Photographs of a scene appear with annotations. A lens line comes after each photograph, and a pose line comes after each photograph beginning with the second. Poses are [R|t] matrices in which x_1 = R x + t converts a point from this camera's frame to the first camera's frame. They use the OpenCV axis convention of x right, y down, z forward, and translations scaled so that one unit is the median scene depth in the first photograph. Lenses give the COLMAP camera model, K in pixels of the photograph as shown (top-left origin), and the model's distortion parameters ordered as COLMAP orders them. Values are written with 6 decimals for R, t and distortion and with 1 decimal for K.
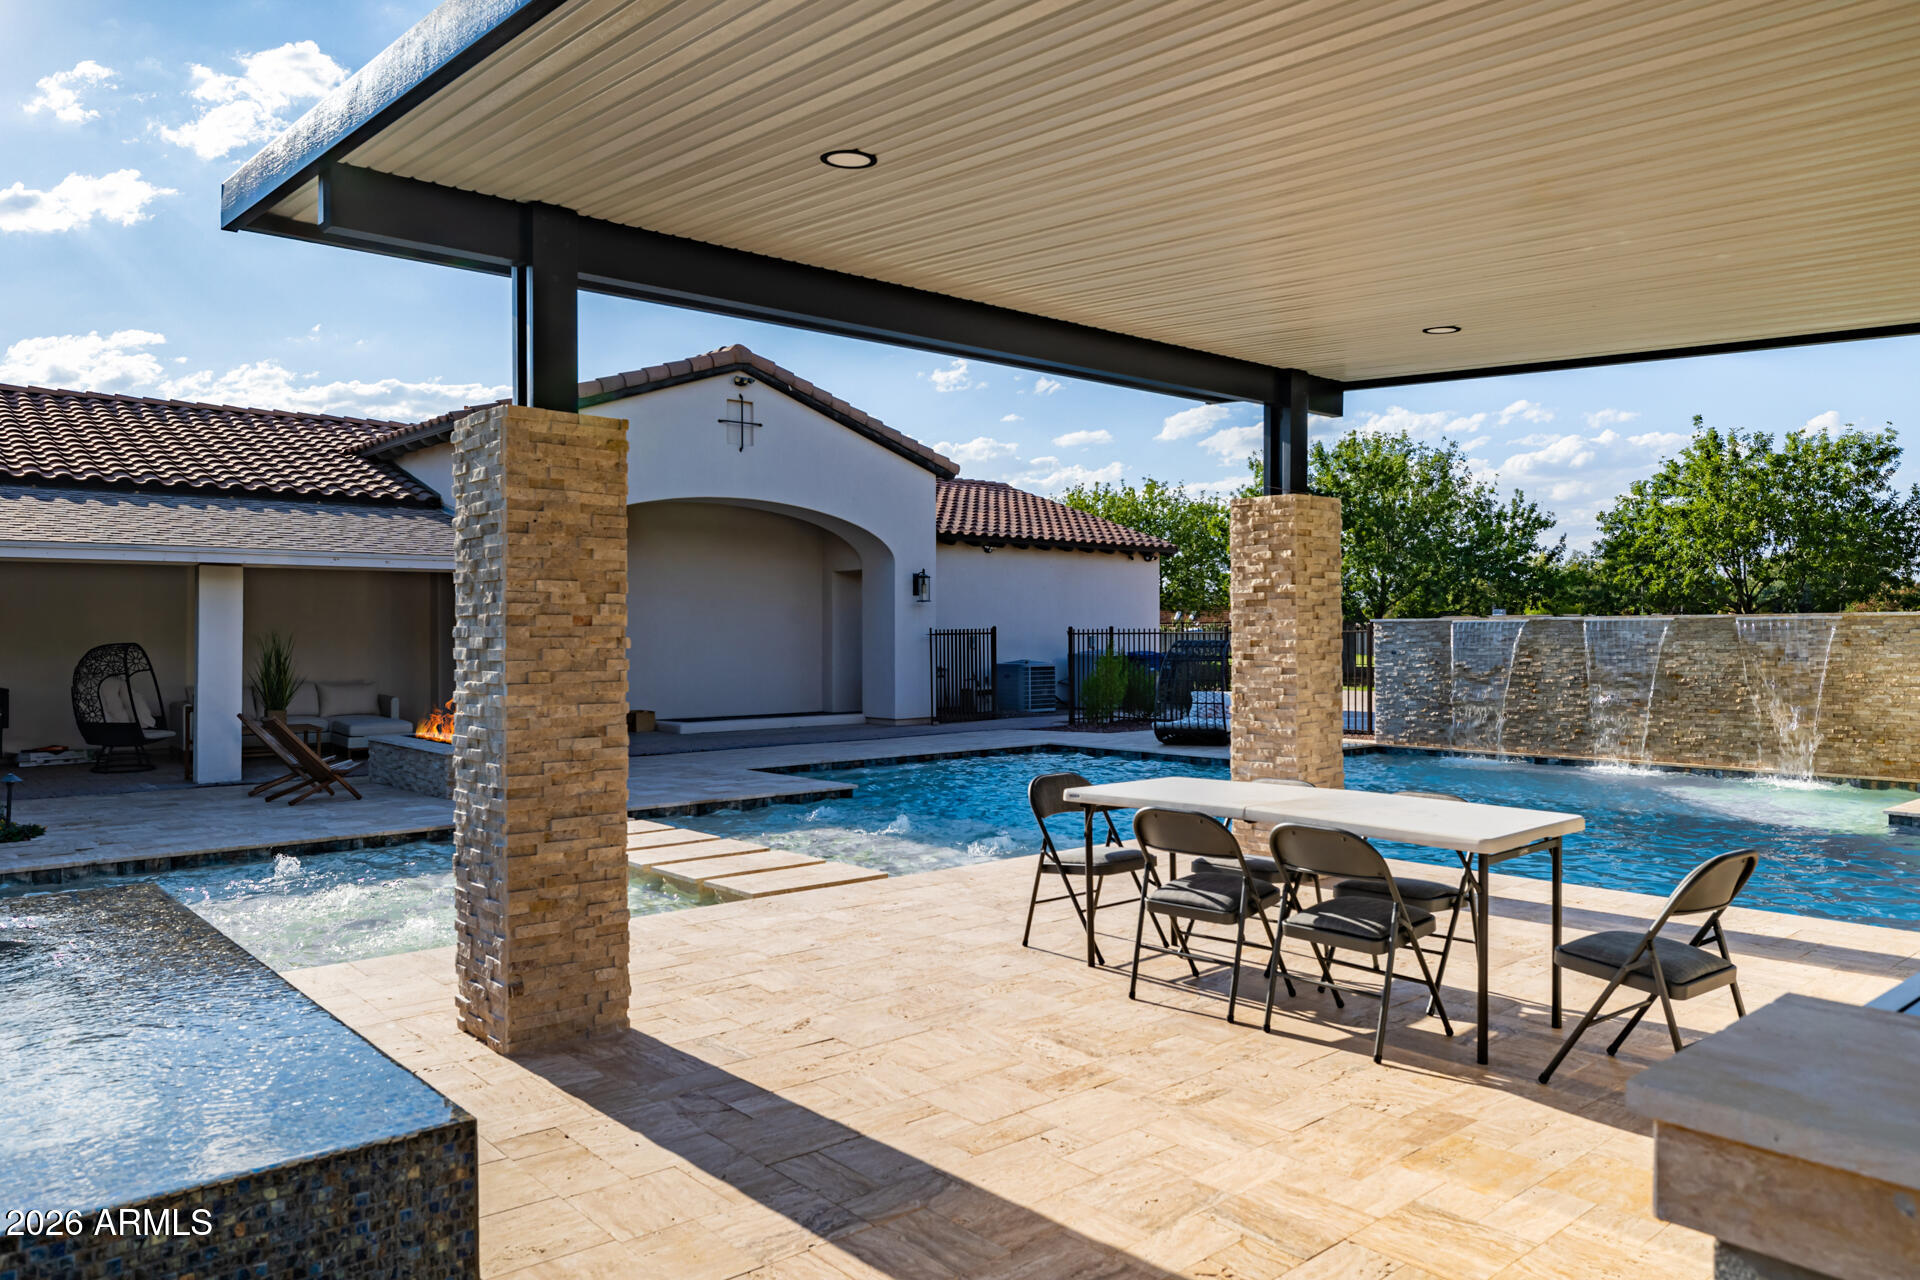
lens RADIAL K [[1305.5, 0, 960.0], [0, 1305.5, 640.0], [0, 0, 1]] dist [0.008949, 0.000239]
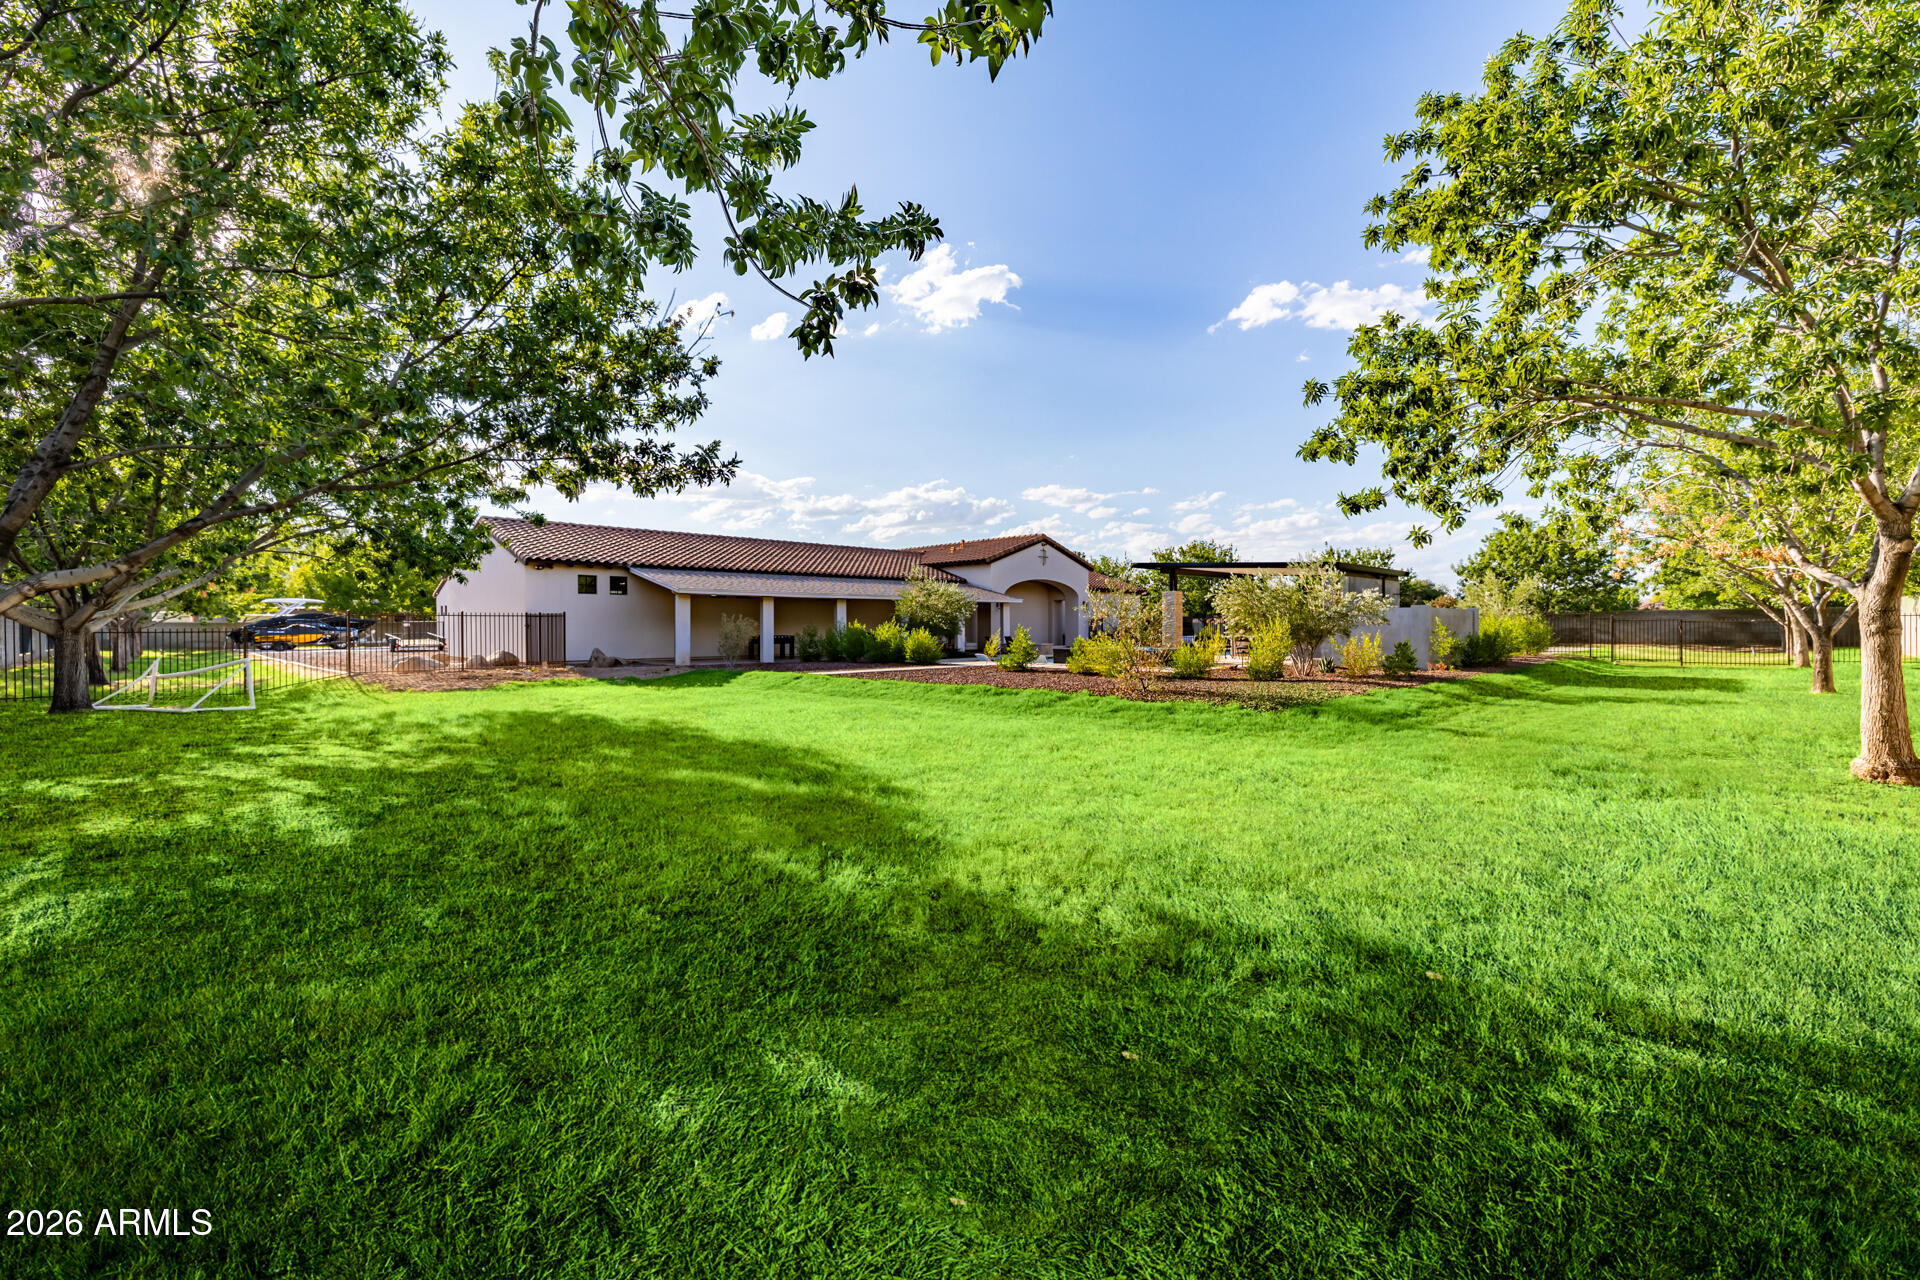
lens RADIAL K [[811.0, 0, 958.9], [0, 811.0, 633.5], [0, 0, 1]] dist [0.004898, 0.000263]
pose [[0.997913, -0.001013, 0.064562, -0.661746], [0.000903, 0.999998, 0.001741, 0.034454], [-0.064564, -0.001679, 0.997912, -1.368250]]
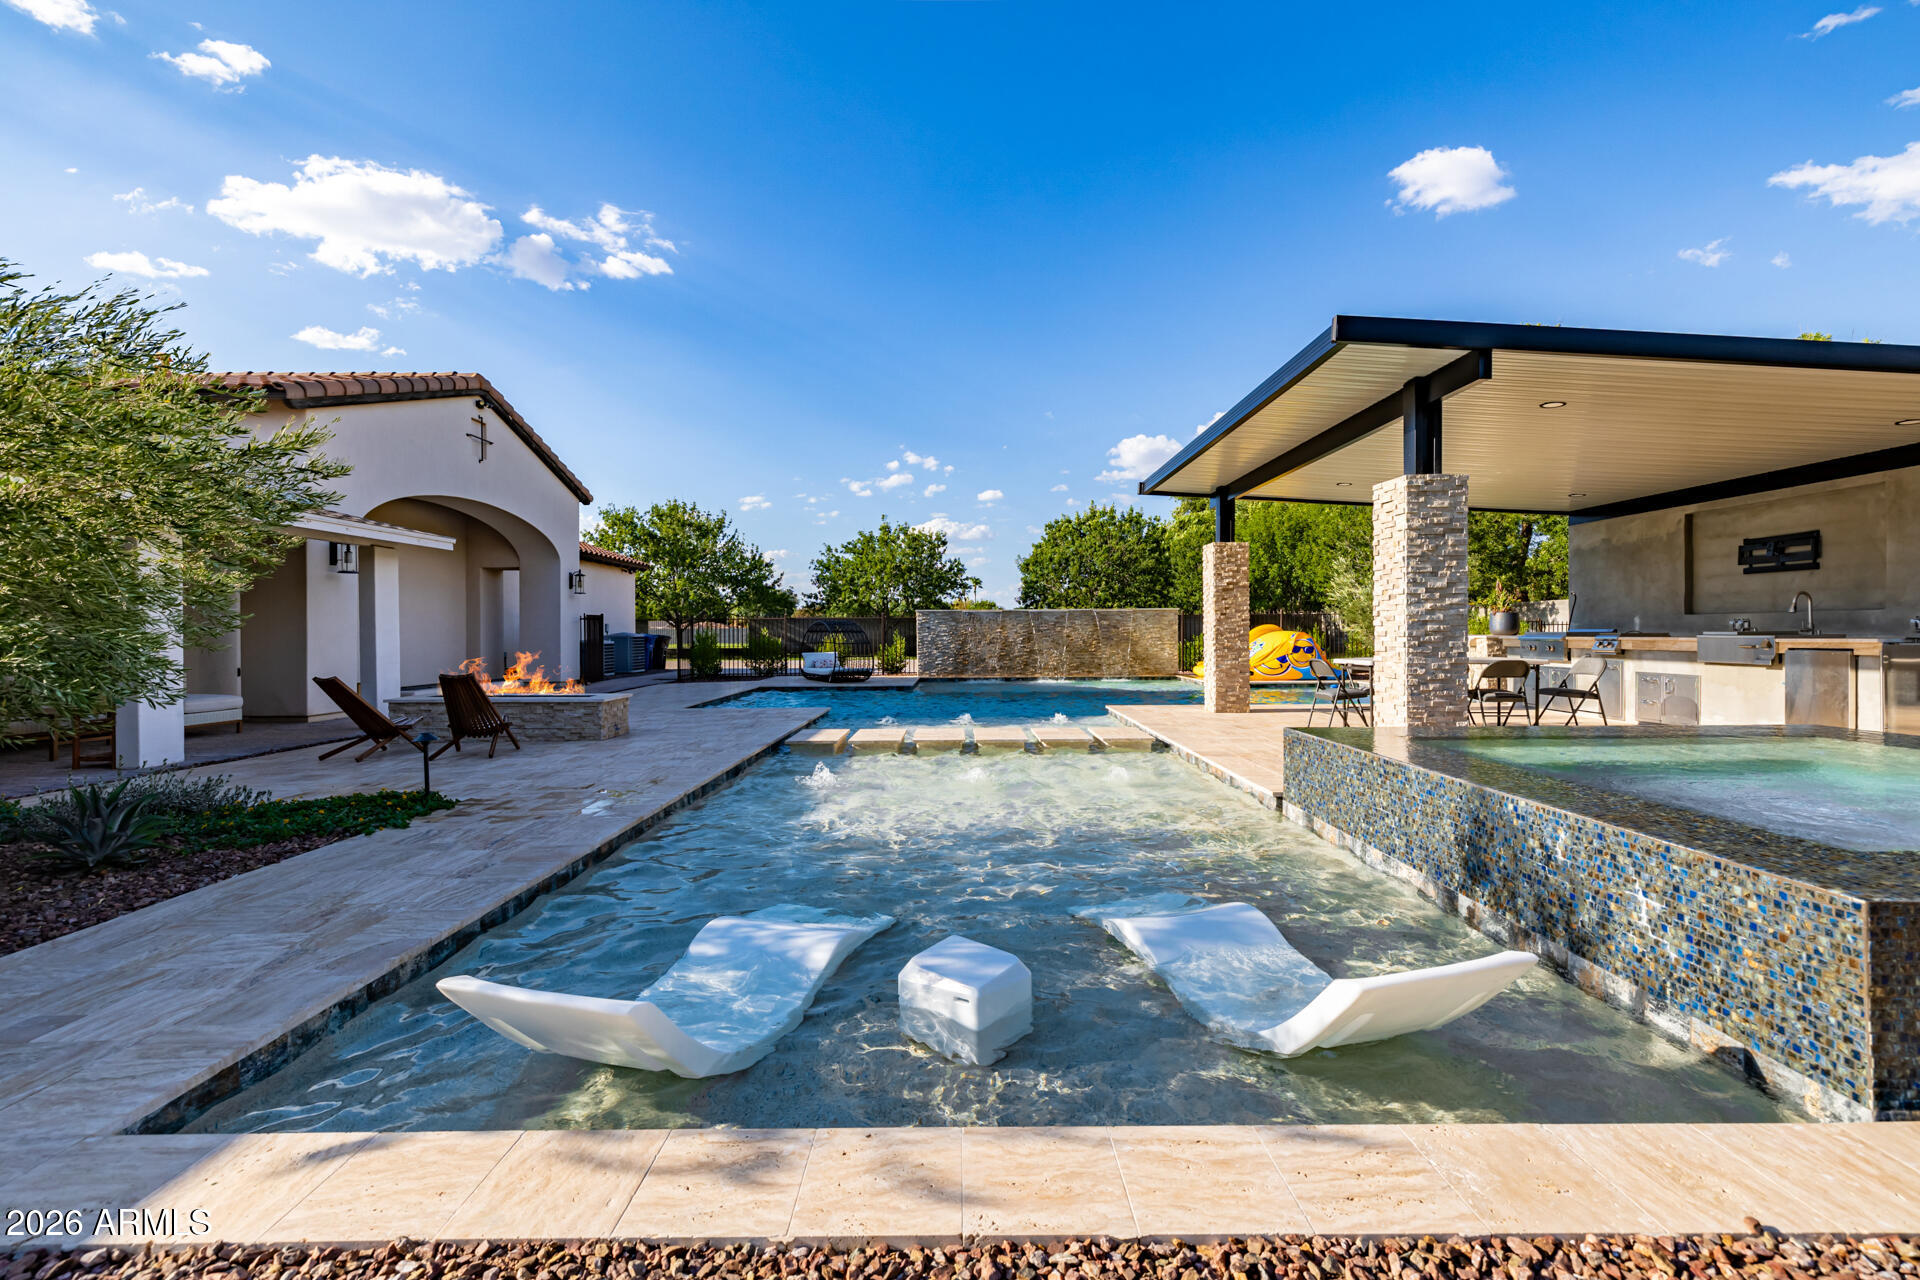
lens RADIAL K [[811.0, 0, 958.9], [0, 811.0, 633.5], [0, 0, 1]] dist [0.004898, 0.000263]
pose [[0.659358, -0.001657, 0.751828, -0.561069], [0.006156, 0.999976, -0.003195, 0.024031], [-0.751804, 0.006735, 0.659352, 0.216508]]
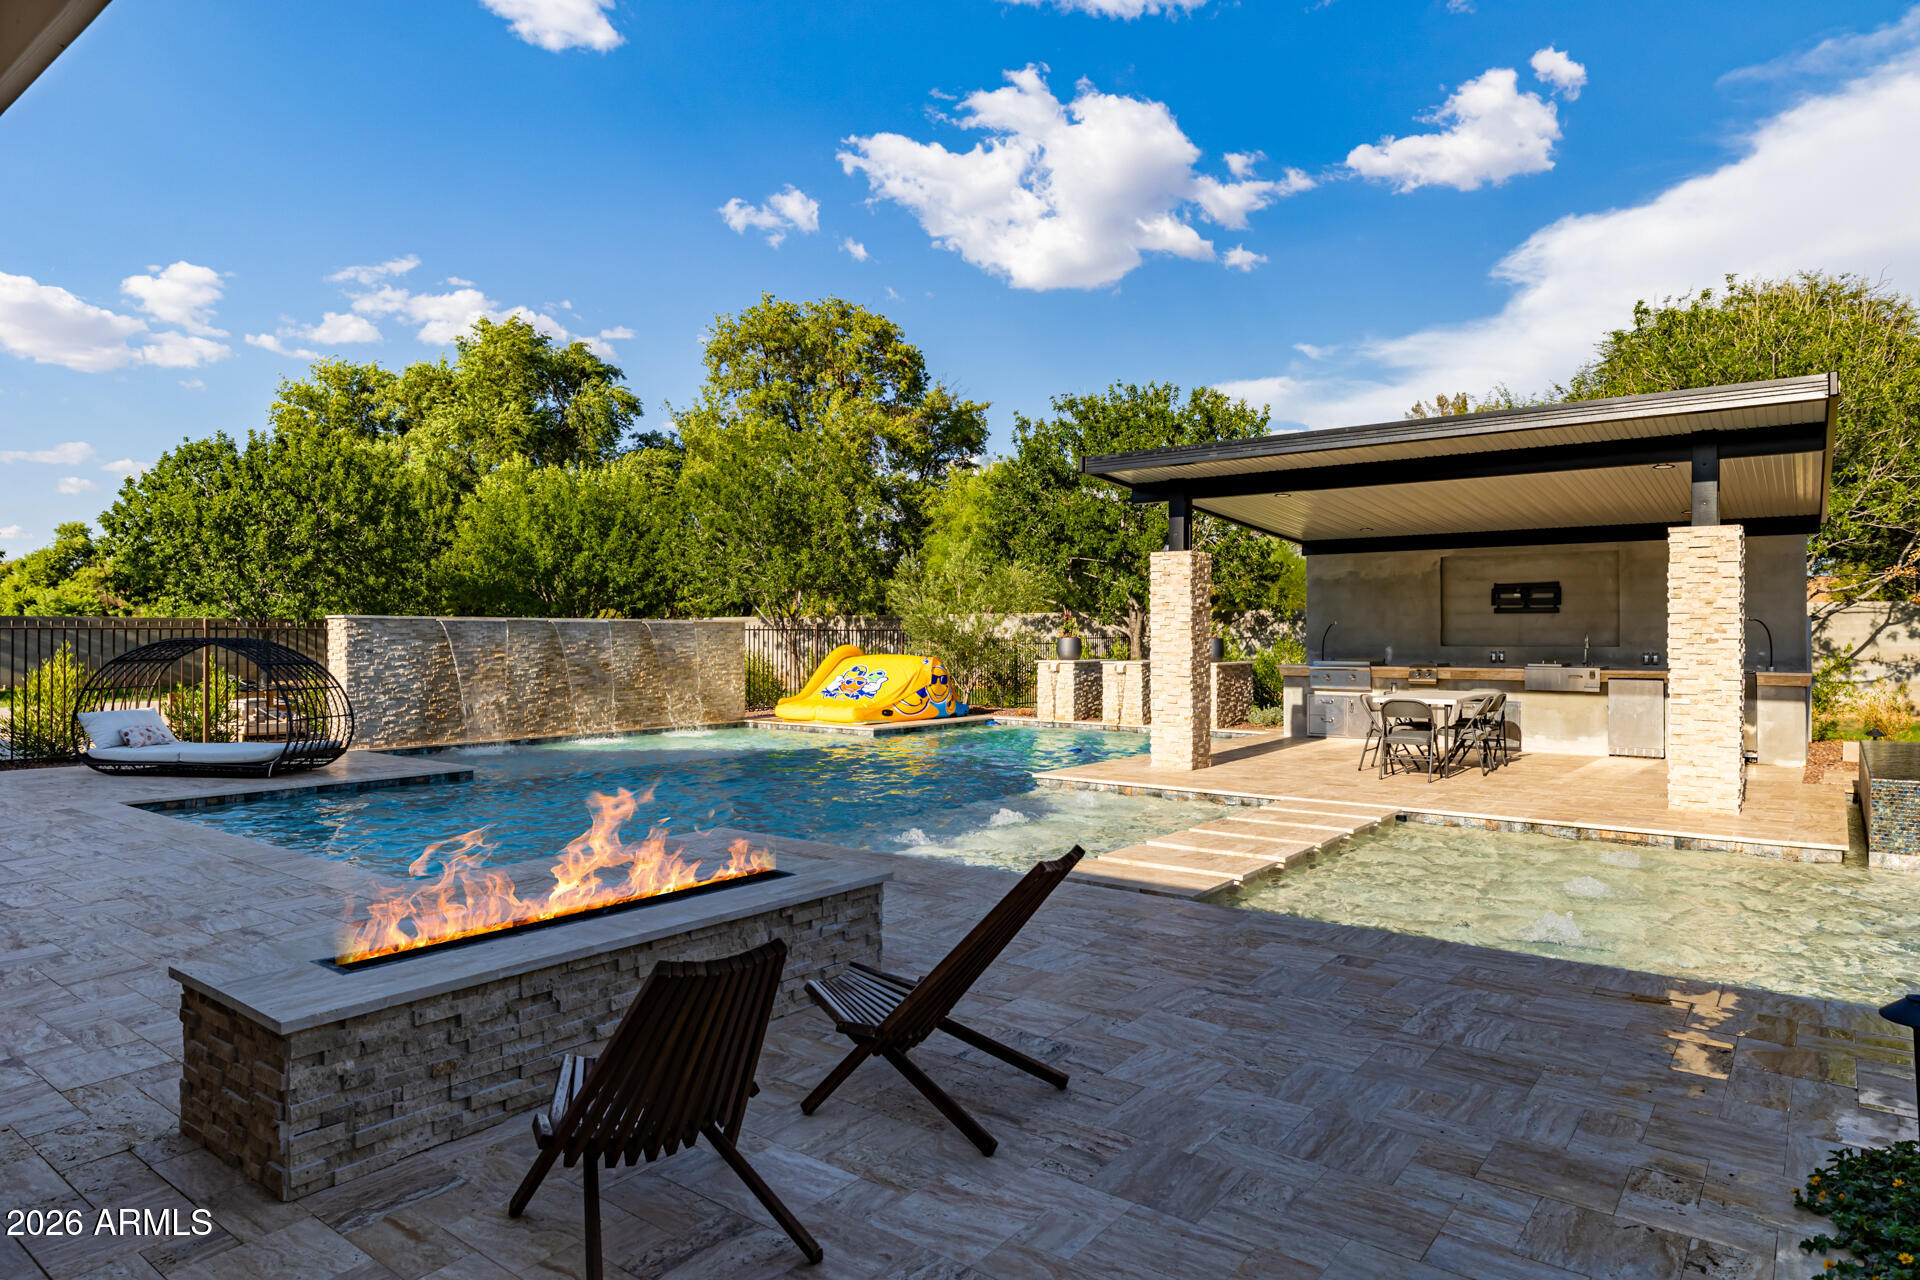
lens RADIAL K [[1132.5, 0, 960.0], [0, 1132.5, 640.0], [0, 0, 1]] dist [-0.012525, 0.000999]
pose [[-0.193967, 0.000341, 0.981008, -0.600161], [0.004389, 0.999990, 0.000520, 0.003230], [-0.980998, 0.004406, -0.193966, 0.806042]]
